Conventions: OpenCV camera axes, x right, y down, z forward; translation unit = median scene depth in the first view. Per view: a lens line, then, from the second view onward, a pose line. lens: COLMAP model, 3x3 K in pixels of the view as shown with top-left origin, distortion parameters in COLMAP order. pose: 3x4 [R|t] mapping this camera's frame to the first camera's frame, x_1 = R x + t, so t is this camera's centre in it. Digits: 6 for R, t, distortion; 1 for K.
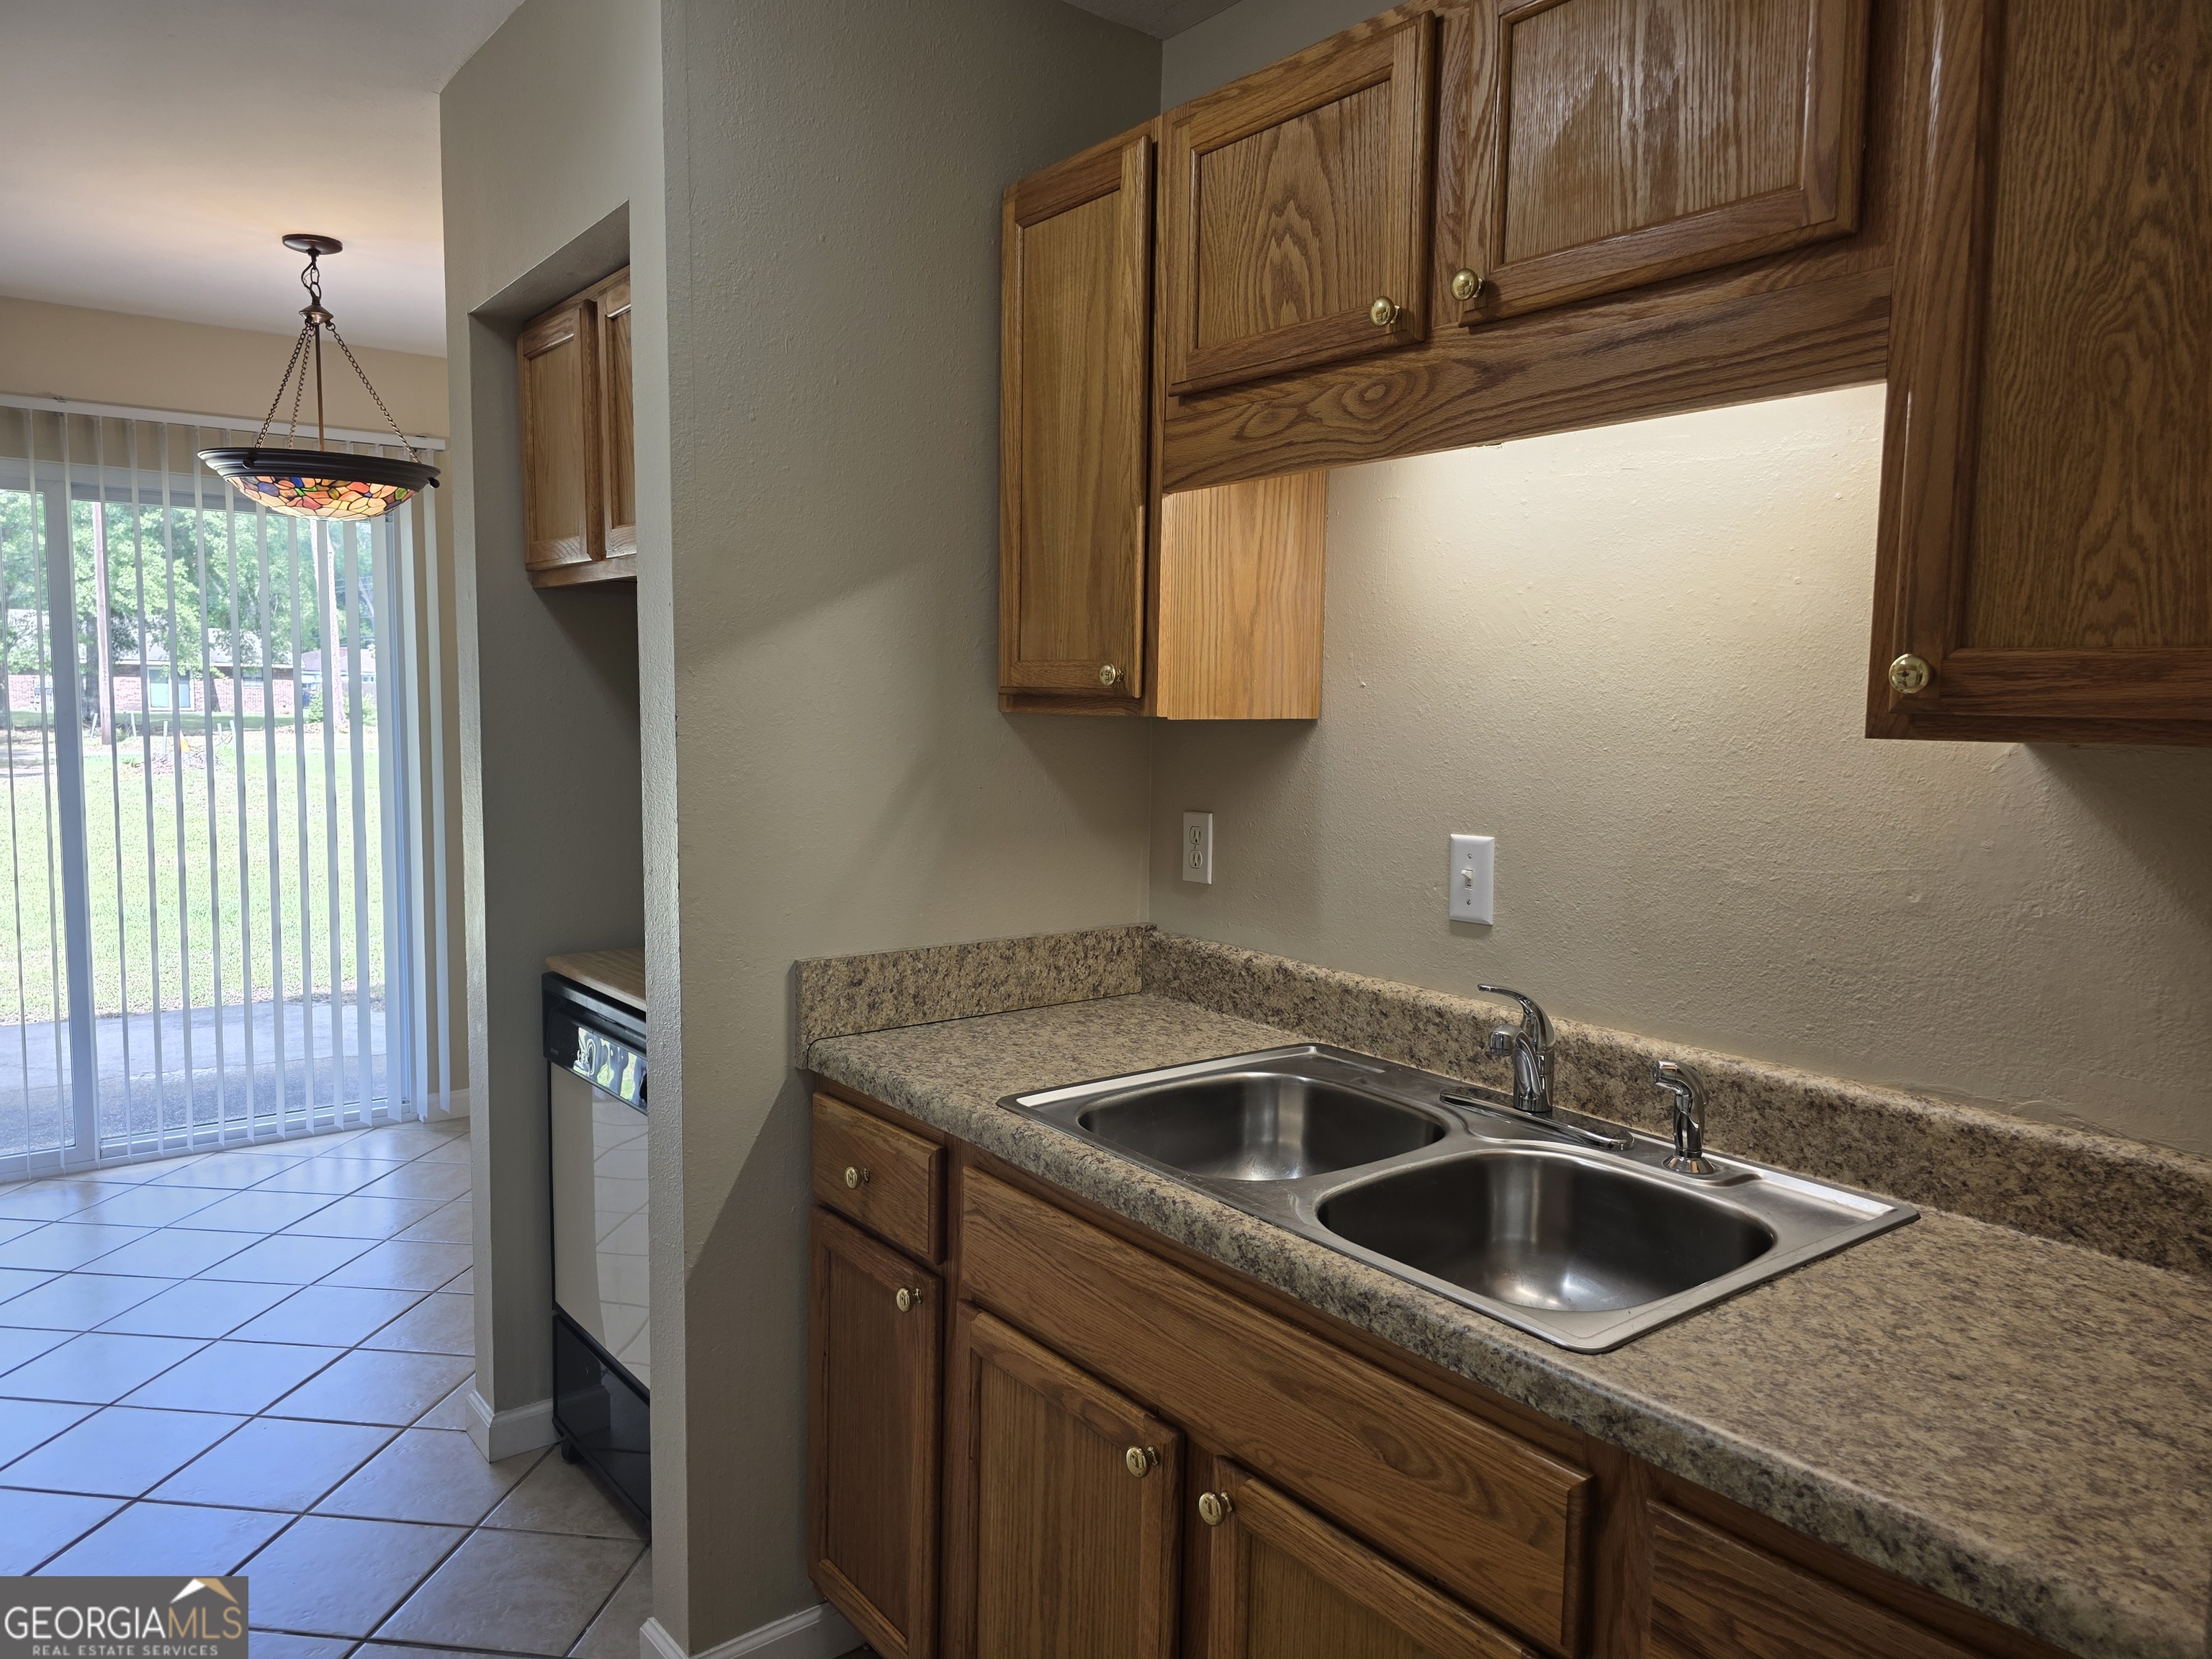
lens RADIAL K [[1502.8, 0, 1125.9], [0, 1502.8, 847.1], [0, 0, 1]] dist [0.065200, -0.038317]
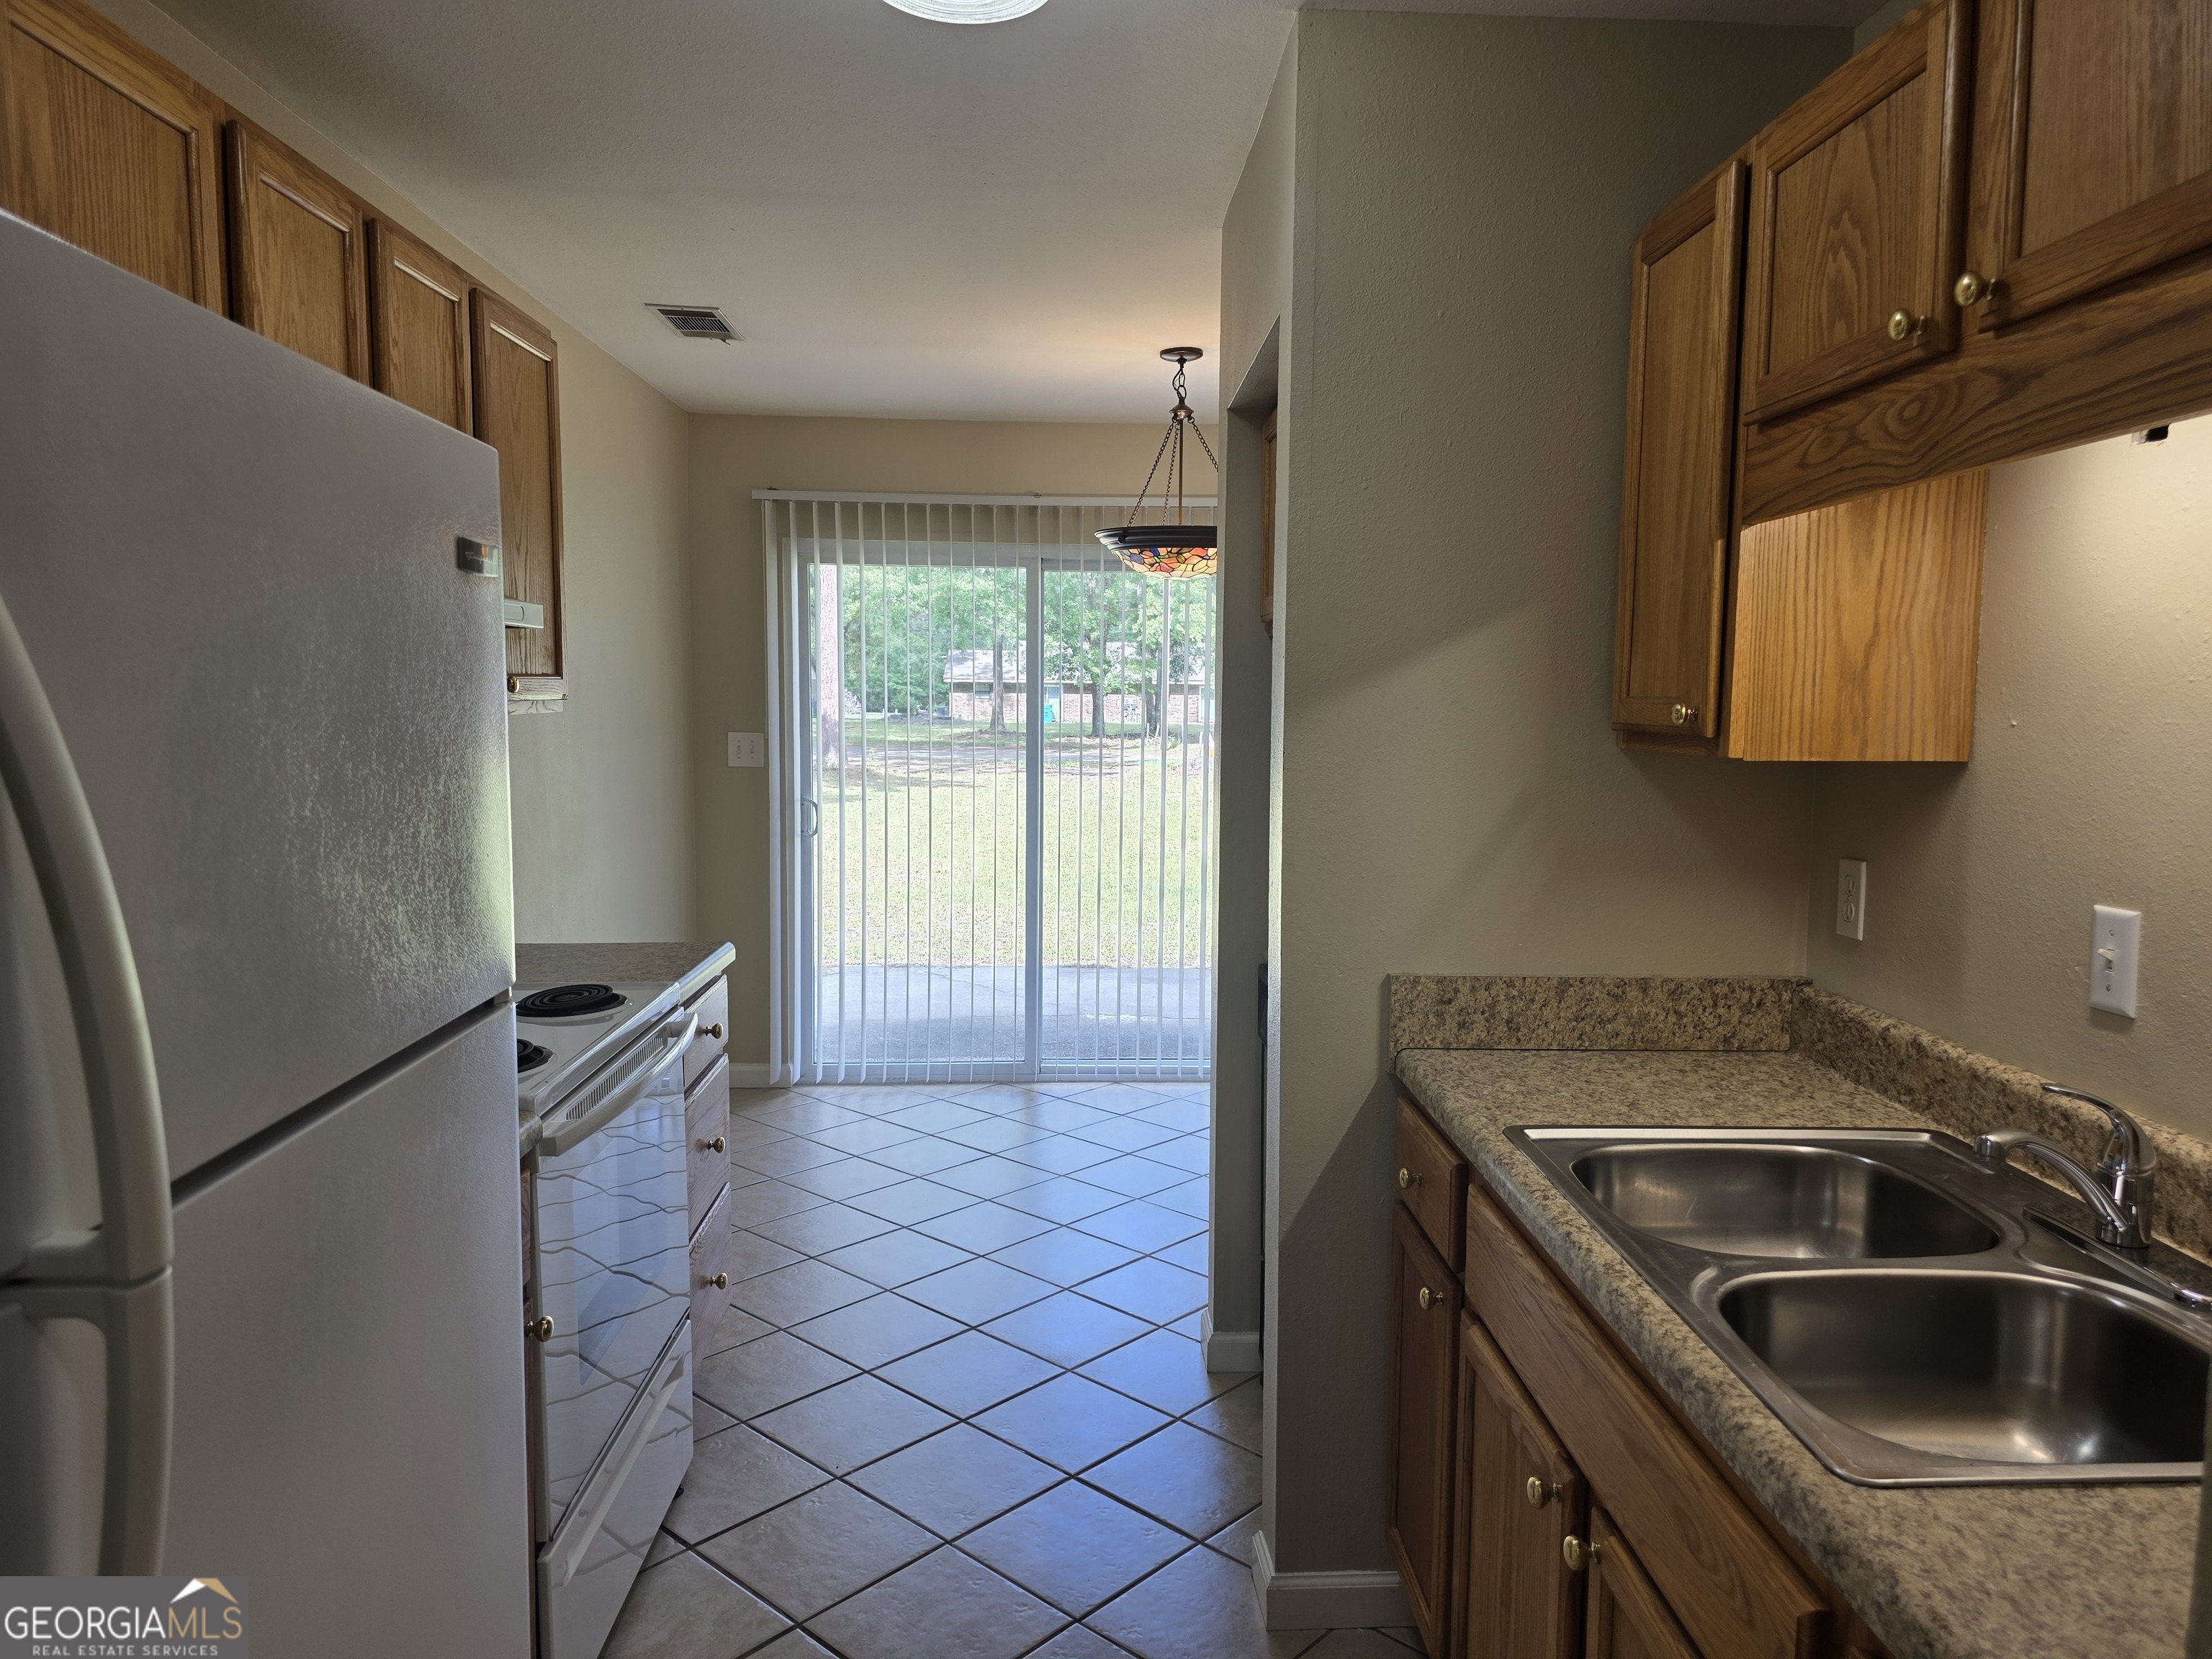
lens RADIAL K [[1502.8, 0, 1121.1], [0, 1502.8, 847.4], [0, 0, 1]] dist [0.065200, -0.038317]
pose [[0.812751, 0.054448, -0.580062, 0.266074], [-0.058581, 0.998215, 0.011618, -0.018865], [0.579659, 0.024538, 0.814490, -0.007865]]
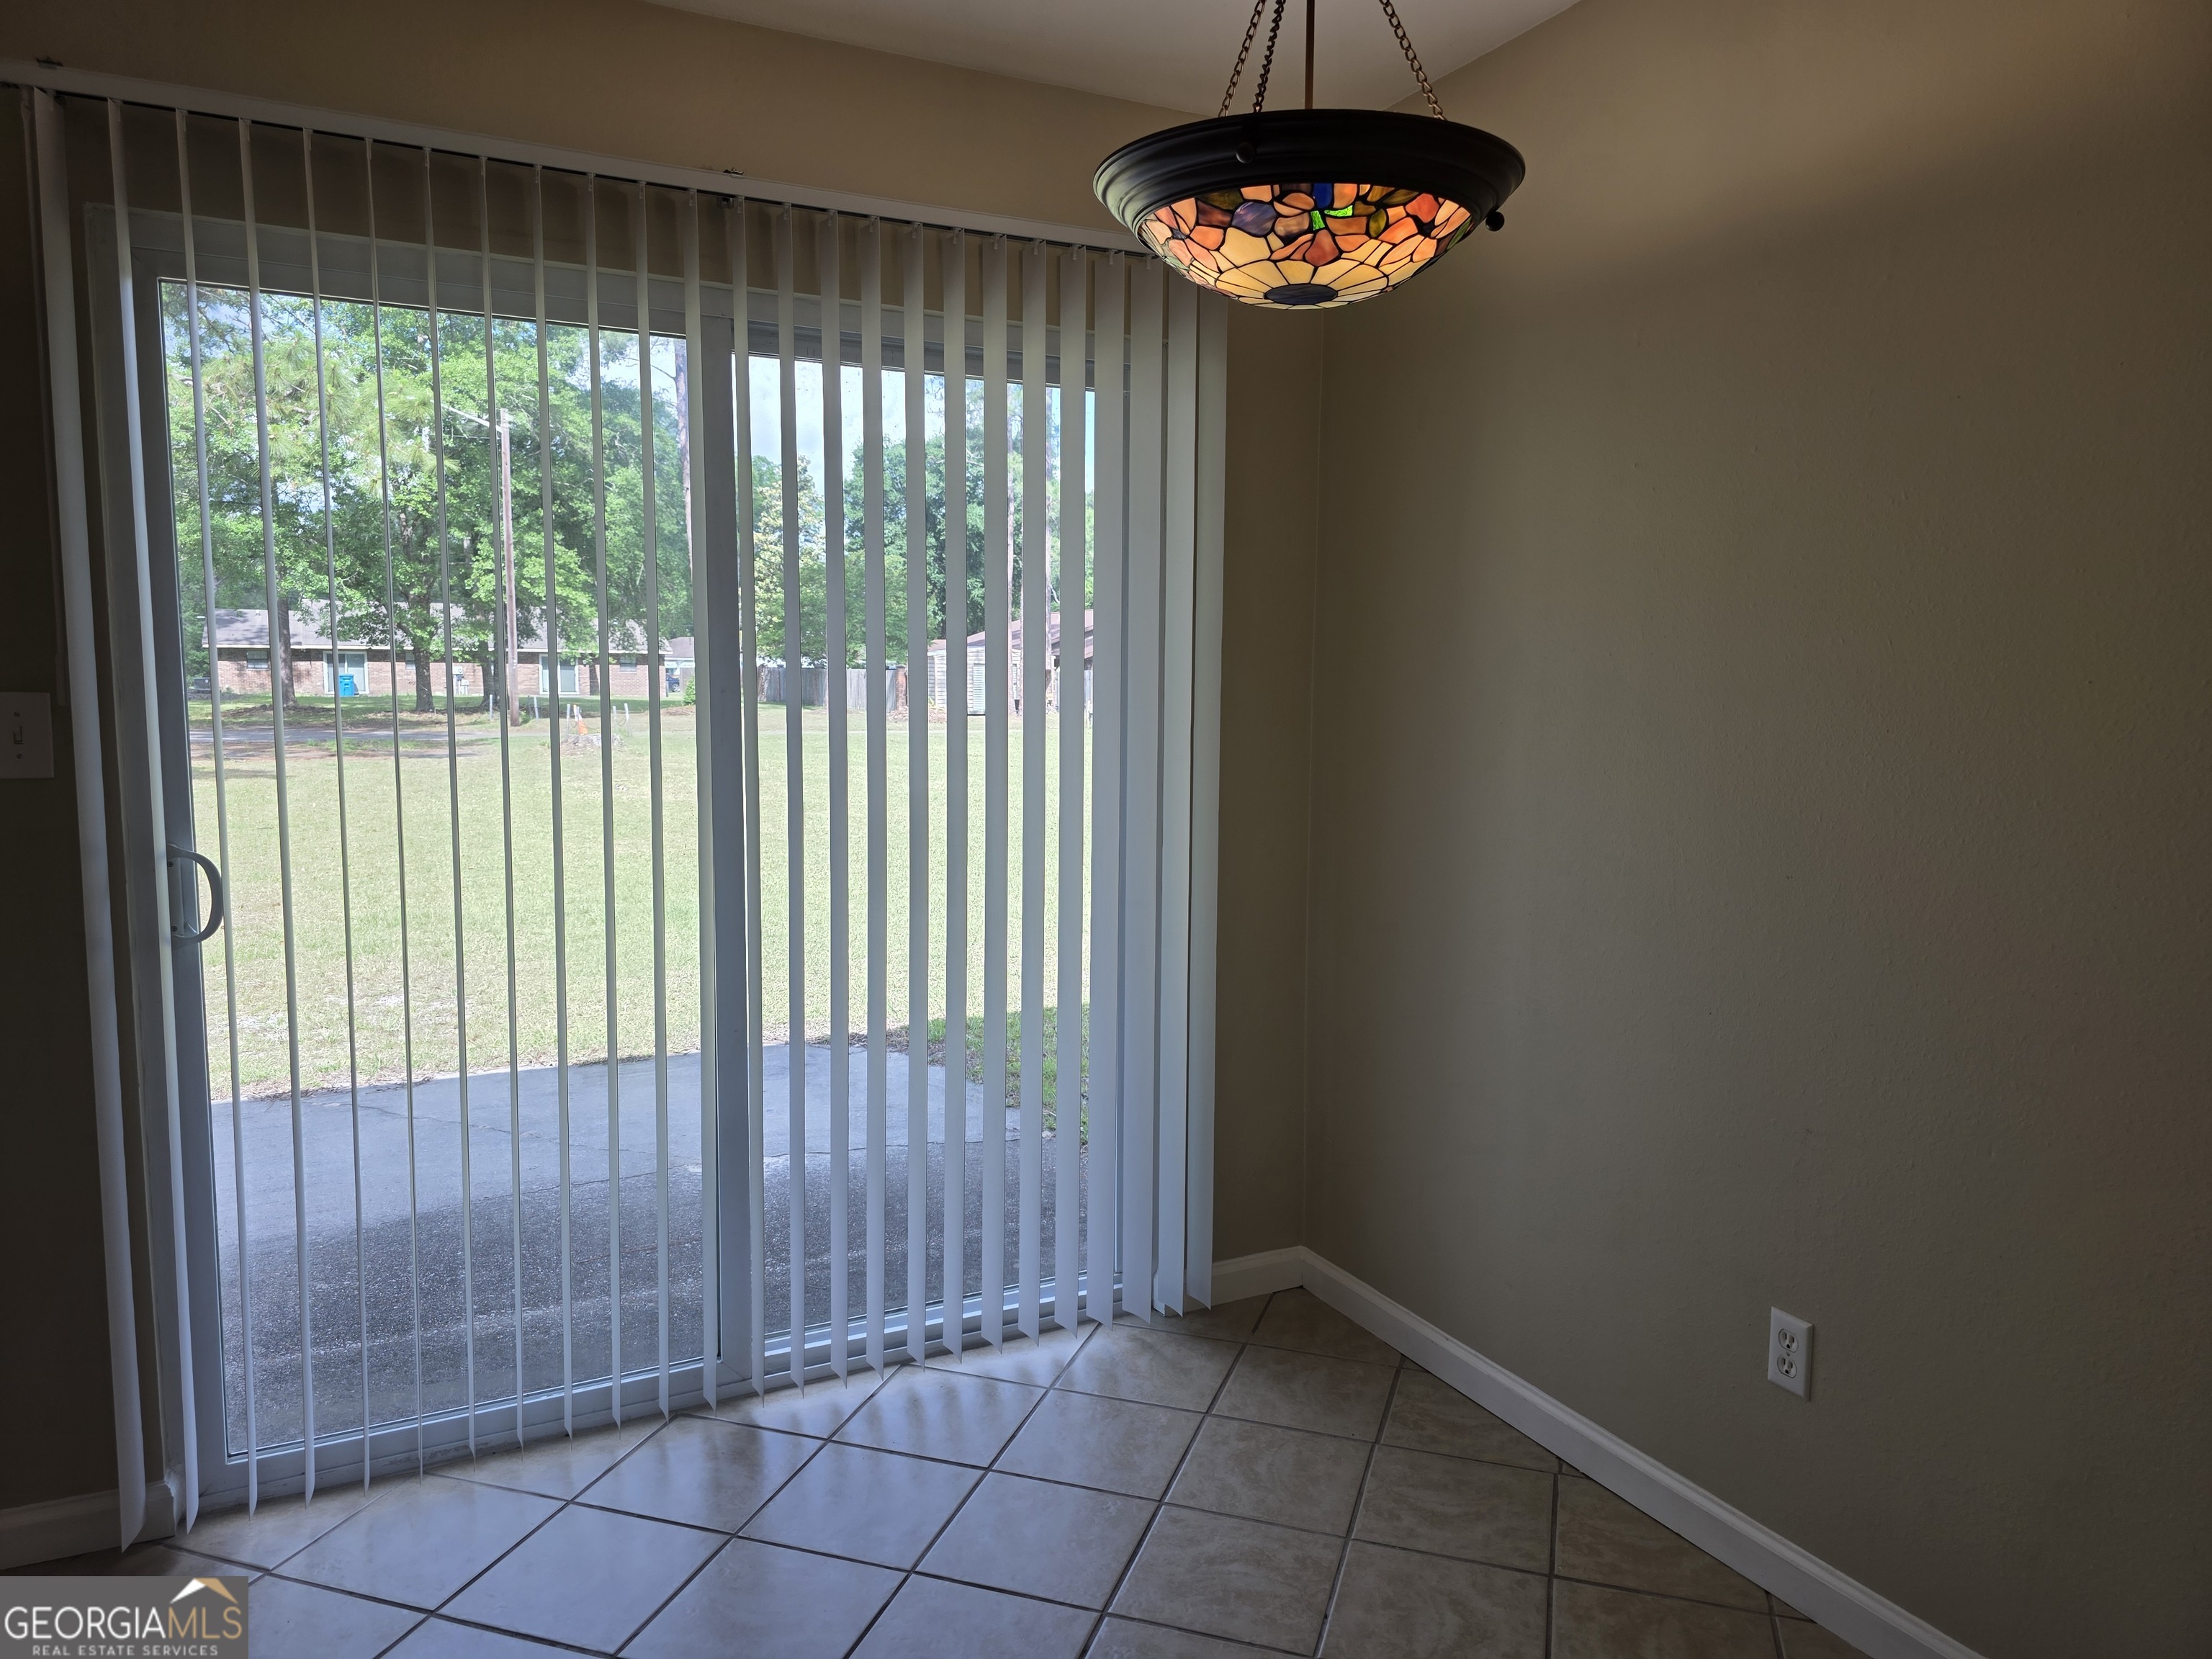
lens RADIAL K [[1502.8, 0, 1101.7], [0, 1502.8, 836.7], [0, 0, 1]] dist [0.065200, -0.038317]
pose [[0.979114, 0.013194, -0.202885, -0.862724], [-0.011605, 0.999892, 0.009019, -0.070362], [0.202982, -0.006476, 0.979161, 0.878631]]
